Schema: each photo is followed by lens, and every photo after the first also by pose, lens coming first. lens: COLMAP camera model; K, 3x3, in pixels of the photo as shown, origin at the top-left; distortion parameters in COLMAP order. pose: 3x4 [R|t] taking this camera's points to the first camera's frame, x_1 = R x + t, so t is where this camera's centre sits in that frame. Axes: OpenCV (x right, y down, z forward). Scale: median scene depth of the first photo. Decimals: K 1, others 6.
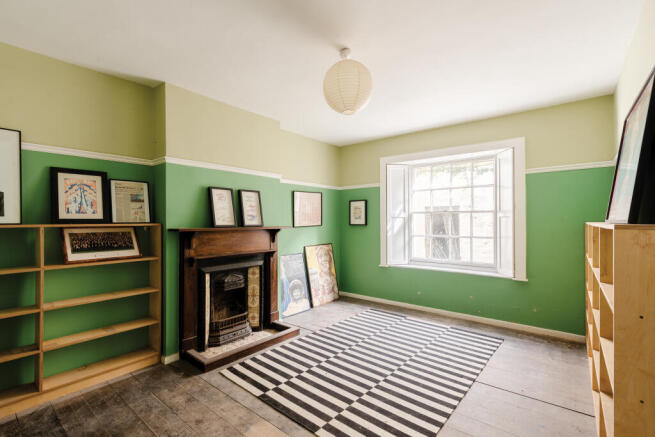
lens RADIAL K [[299.3, 0, 332.7], [0, 299.3, 221.8], [0, 0, 1]] dist [-0.004376, -0.000806]
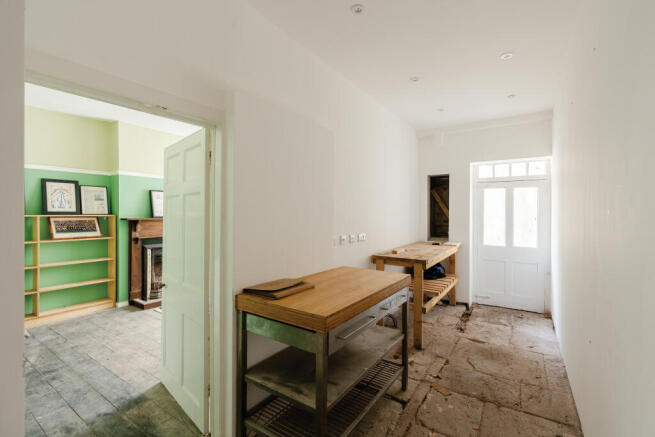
lens RADIAL K [[299.3, 0, 321.3], [0, 299.3, 215.8], [0, 0, 1]] dist [-0.004376, -0.000806]
pose [[0.998249, 0.003351, 0.059060, 0.392814], [-0.003735, 0.999973, 0.006398, -0.002450], [-0.059037, -0.006607, 0.998234, -0.596178]]
